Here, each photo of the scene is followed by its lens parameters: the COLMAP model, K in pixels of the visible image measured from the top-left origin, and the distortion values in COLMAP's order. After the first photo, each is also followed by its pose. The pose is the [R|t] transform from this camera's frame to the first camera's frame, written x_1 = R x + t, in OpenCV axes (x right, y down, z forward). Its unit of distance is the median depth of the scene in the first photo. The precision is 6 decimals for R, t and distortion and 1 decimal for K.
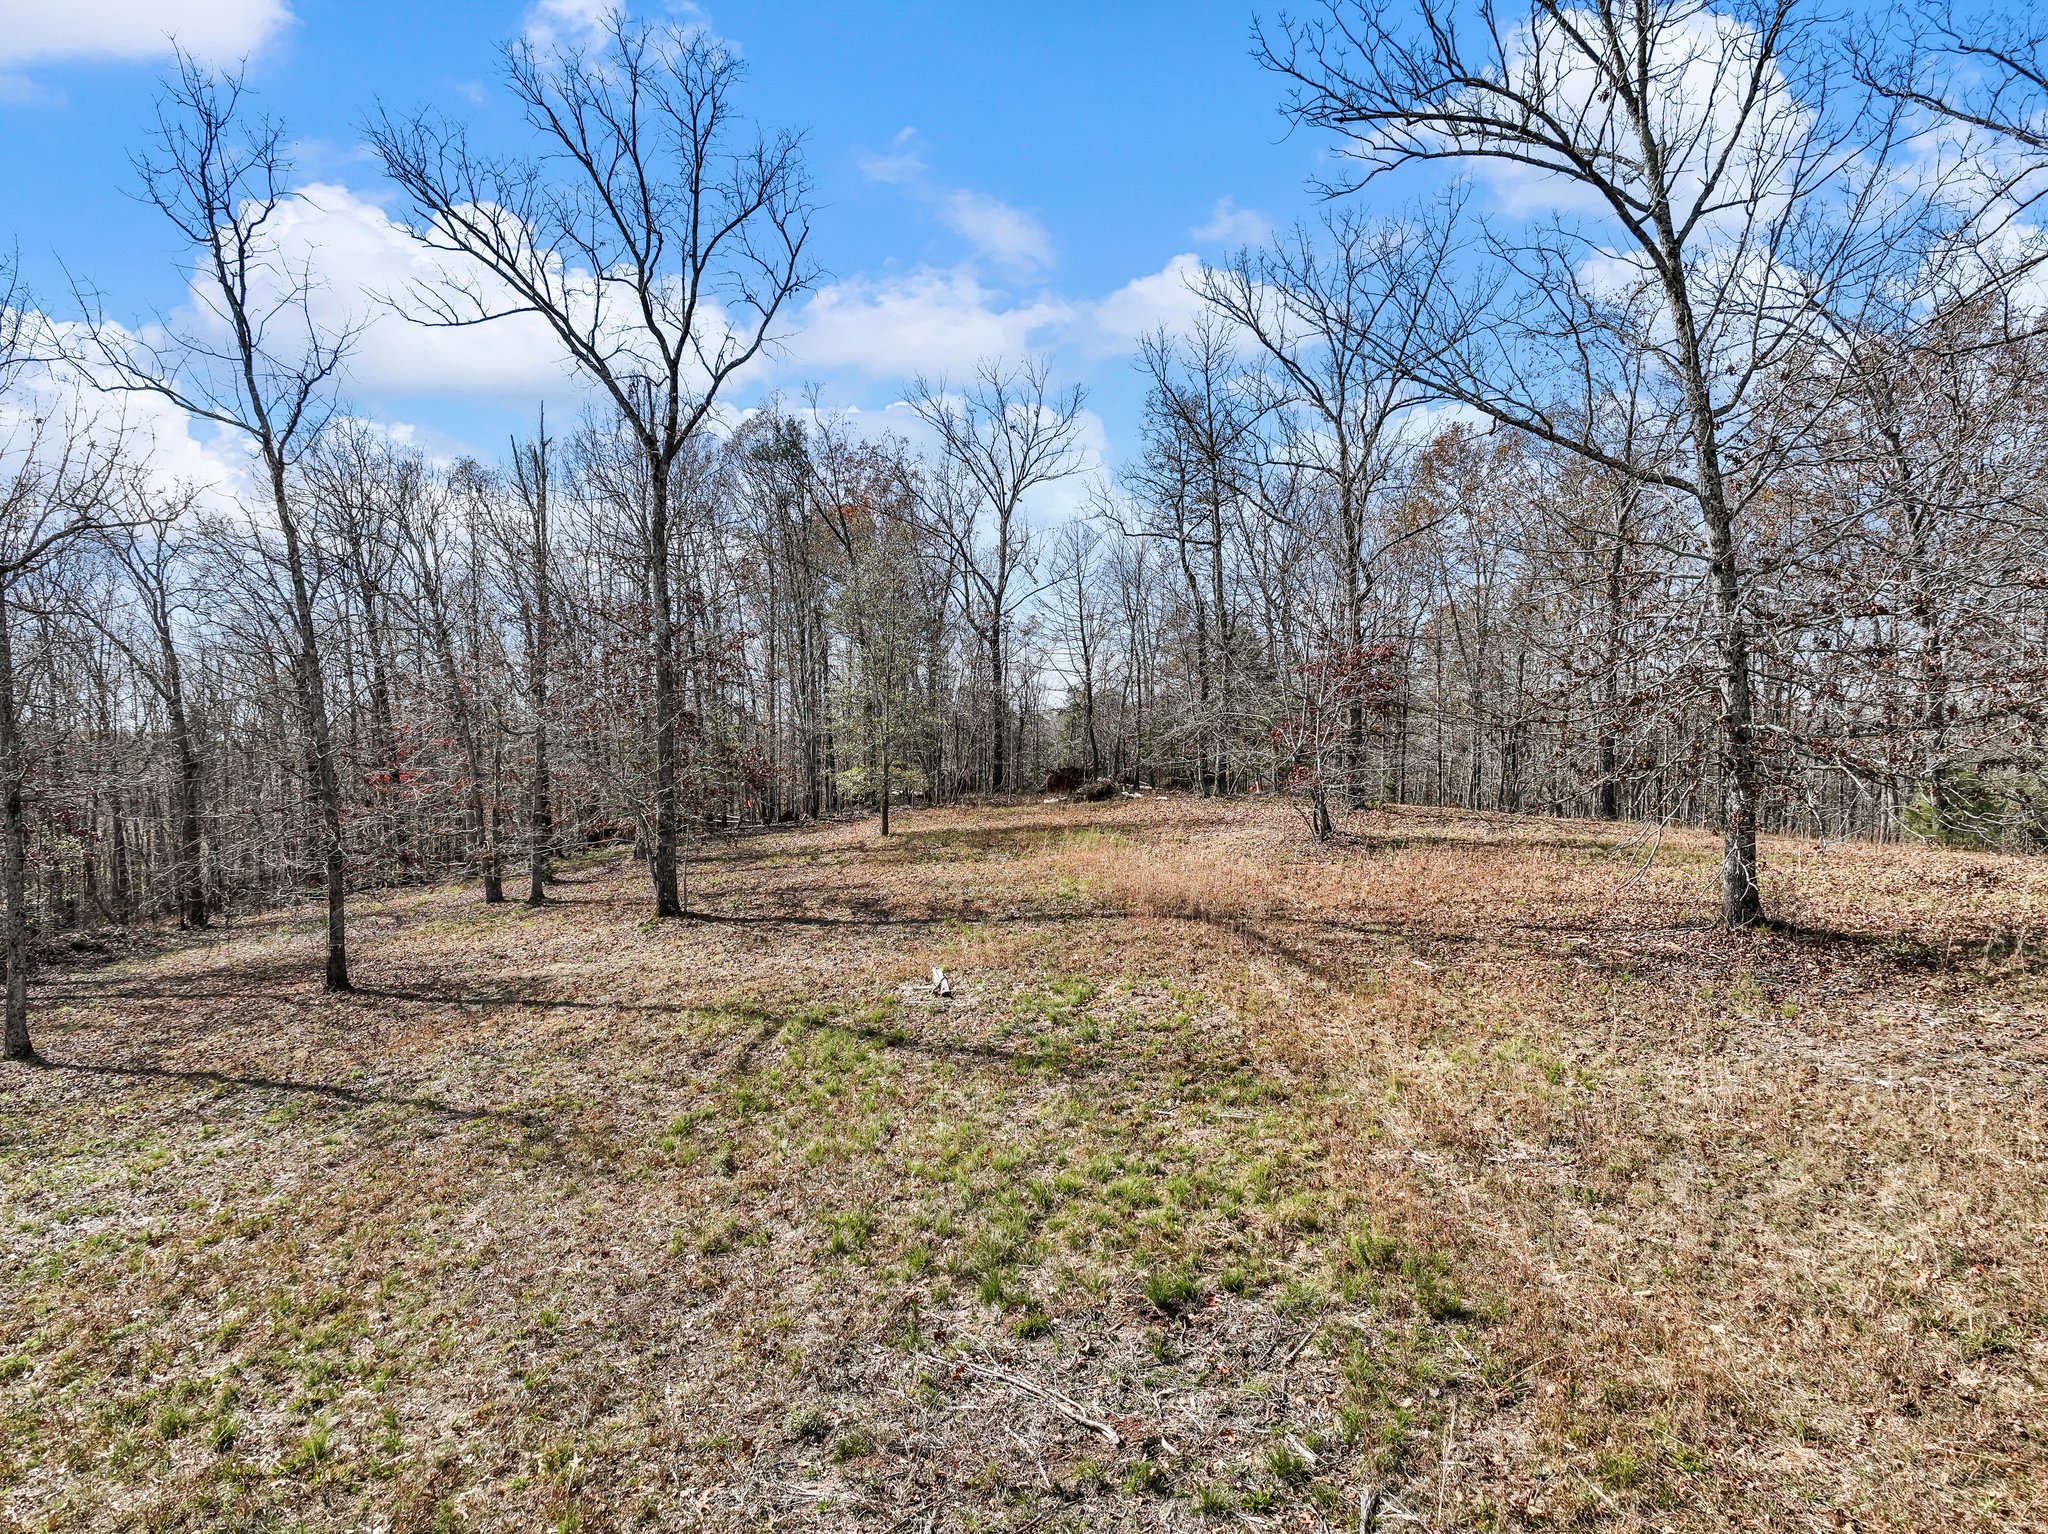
lens RADIAL K [[1437.3, 0, 1023.8], [0, 1437.3, 769.6], [0, 0, 1]] dist [-0.001889, 0.001225]
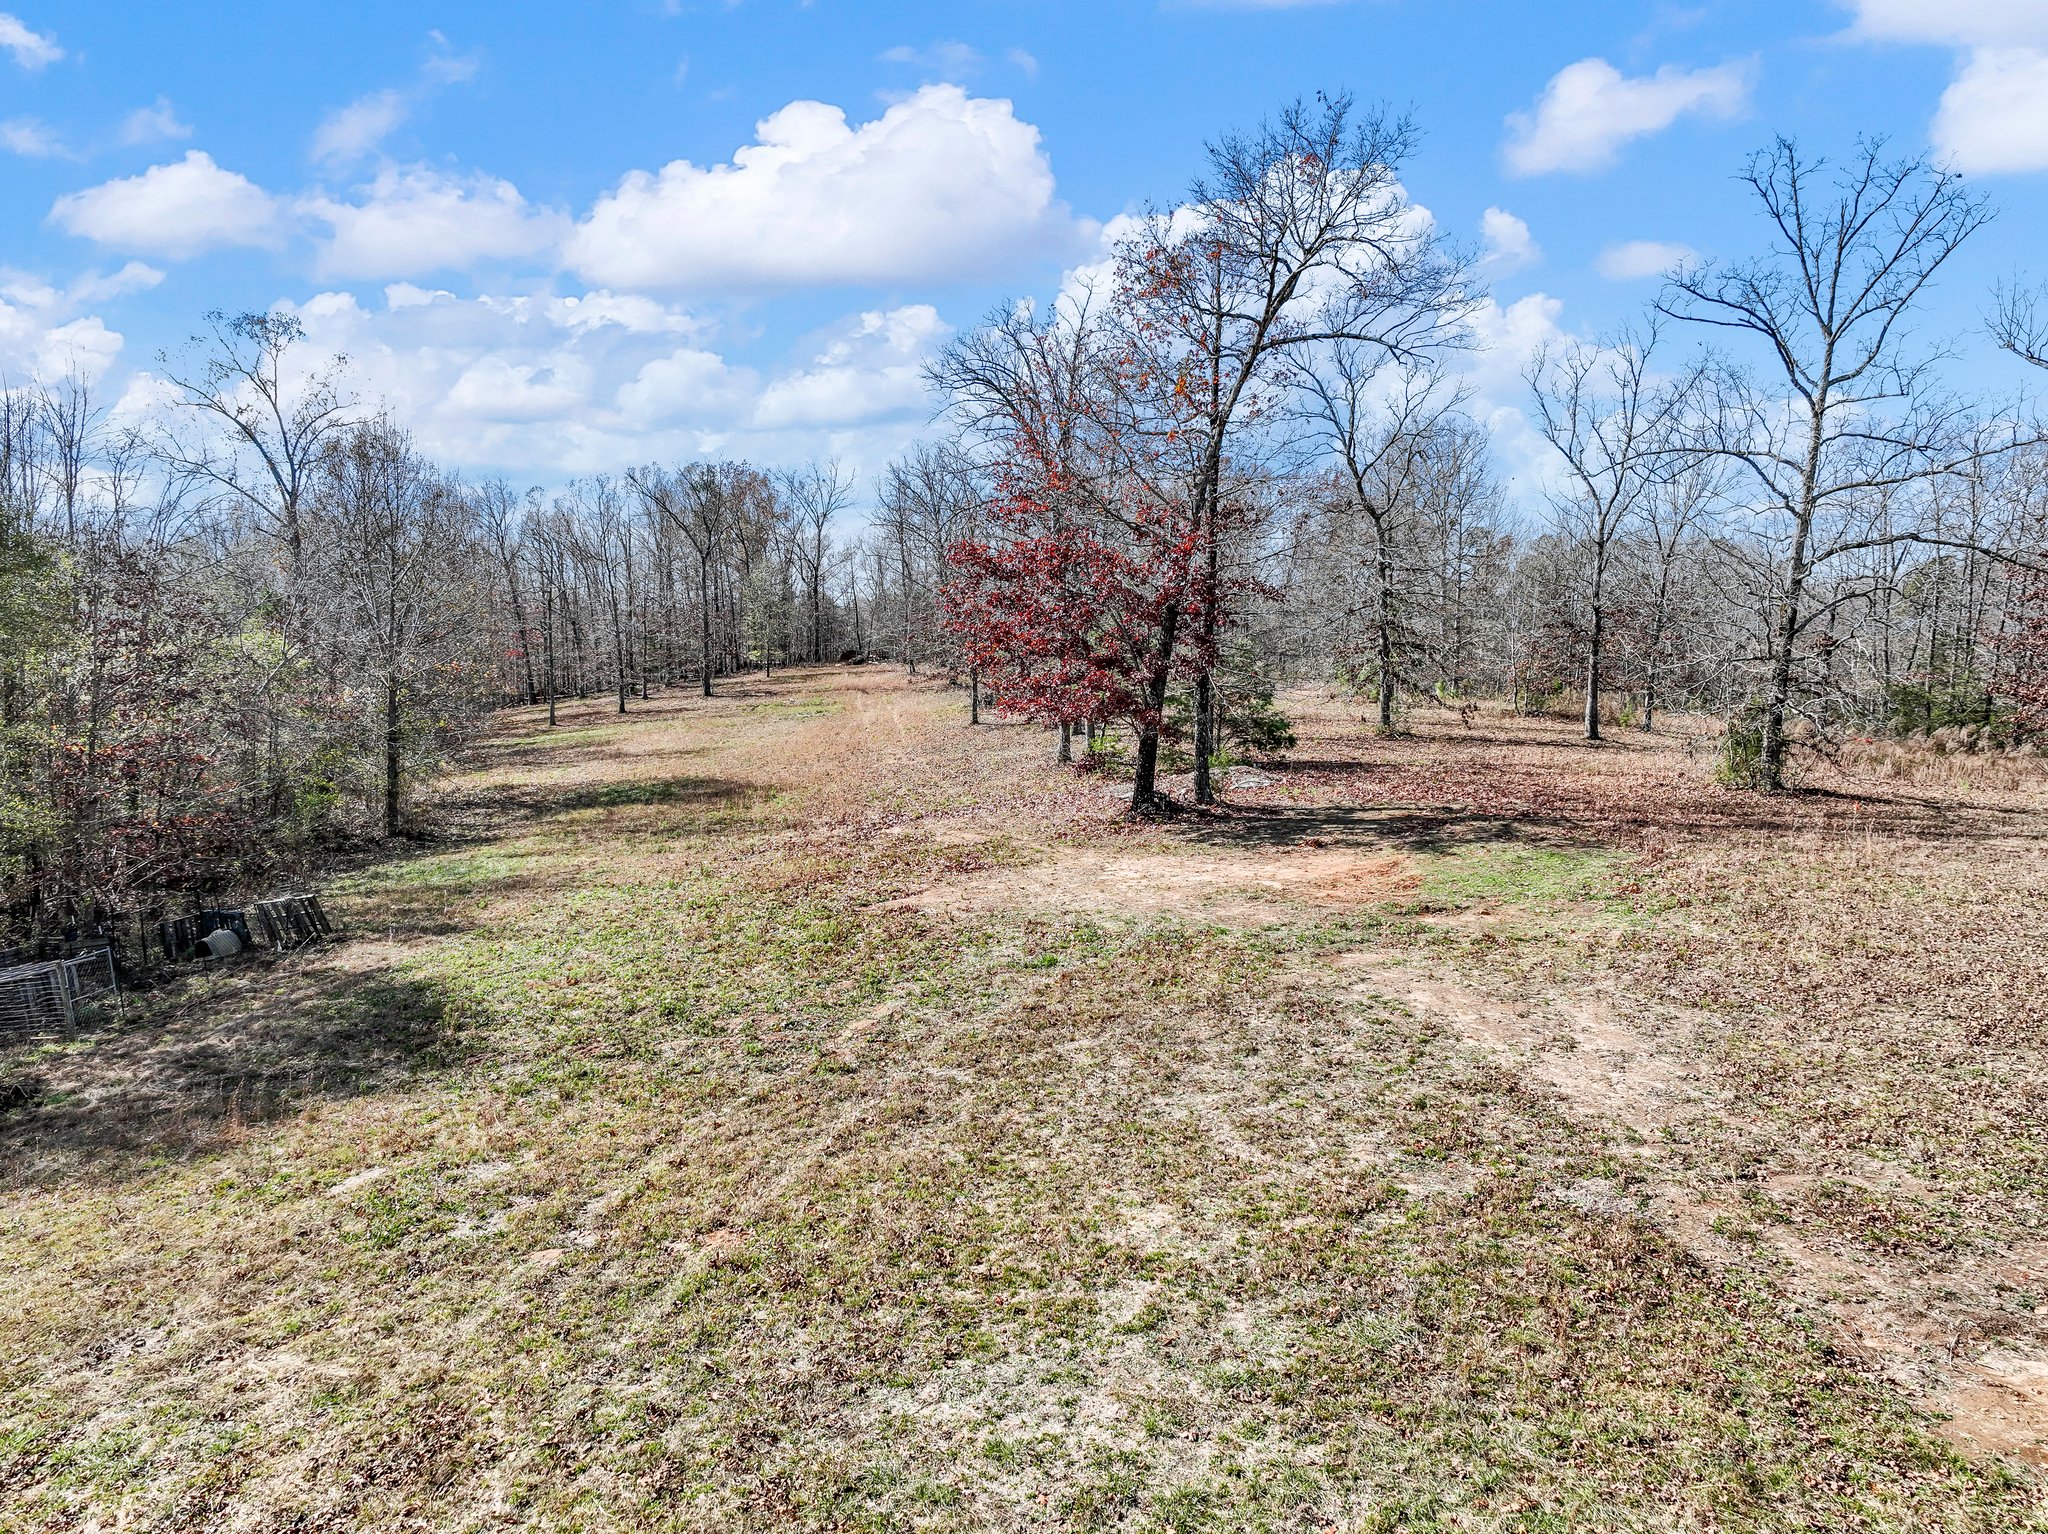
lens RADIAL K [[1437.3, 0, 1022.3], [0, 1437.3, 763.8], [0, 0, 1]] dist [-0.001889, 0.001225]
pose [[0.994097, -0.001272, 0.108485, 0.058566], [-0.007935, 0.996401, 0.084389, -0.015822], [-0.108202, -0.084752, 0.990510, -1.230793]]
